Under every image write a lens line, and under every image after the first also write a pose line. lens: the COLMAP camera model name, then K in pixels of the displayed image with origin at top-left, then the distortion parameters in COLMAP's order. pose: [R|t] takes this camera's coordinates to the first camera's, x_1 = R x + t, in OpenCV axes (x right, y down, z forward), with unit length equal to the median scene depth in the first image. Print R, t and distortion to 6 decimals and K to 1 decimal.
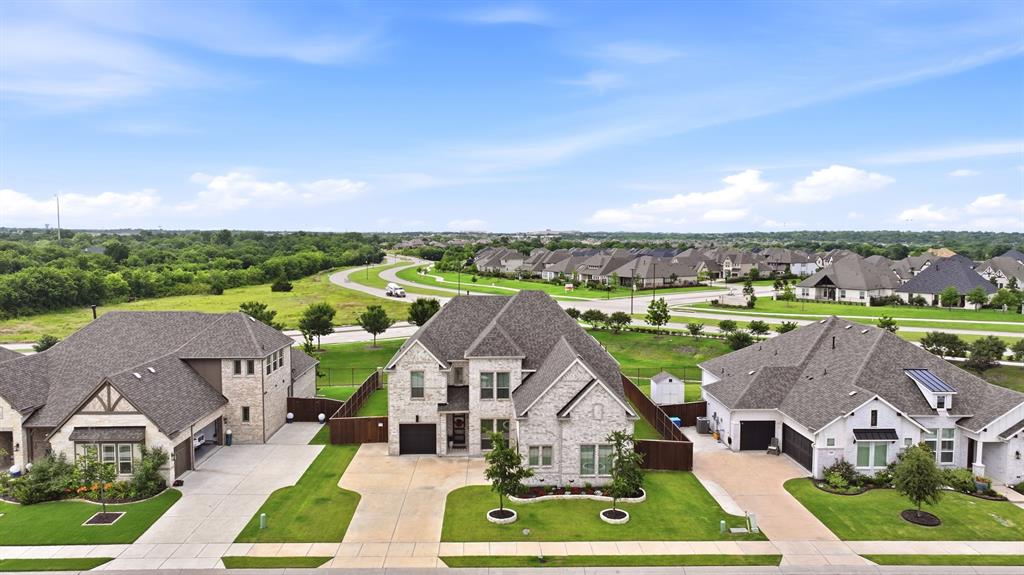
lens RADIAL K [[690.6, 0, 510.5], [0, 690.6, 298.6], [0, 0, 1]] dist [0.009992, 0.002468]
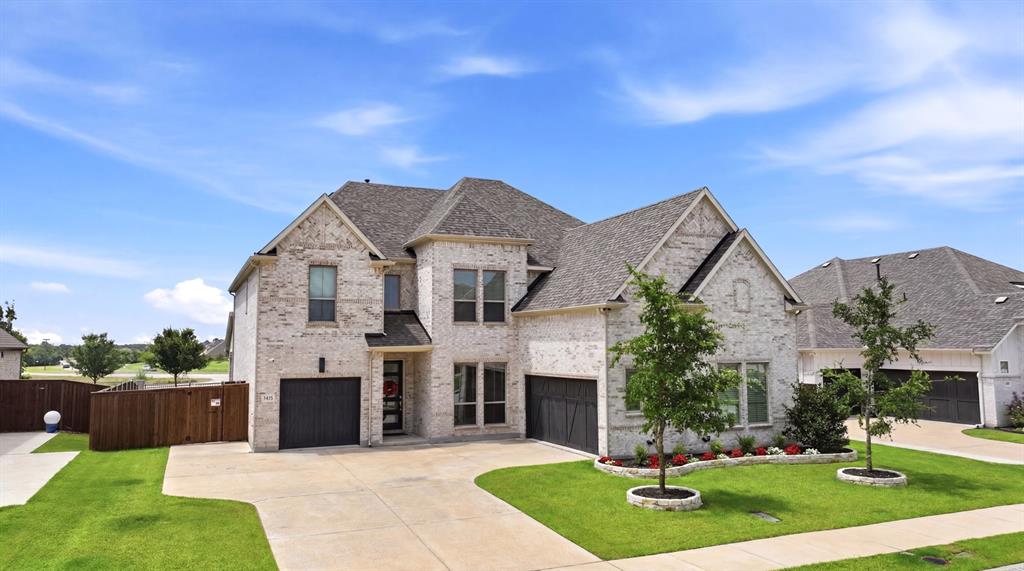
lens RADIAL K [[716.7, 0, 511.4], [0, 716.7, 283.5], [0, 0, 1]] dist [0.003893, 0.001013]
pose [[0.927524, 0.022905, 0.373062, -0.198211], [0.040377, 0.986139, -0.160934, 0.202151], [-0.371577, 0.164333, 0.913743, 0.502606]]
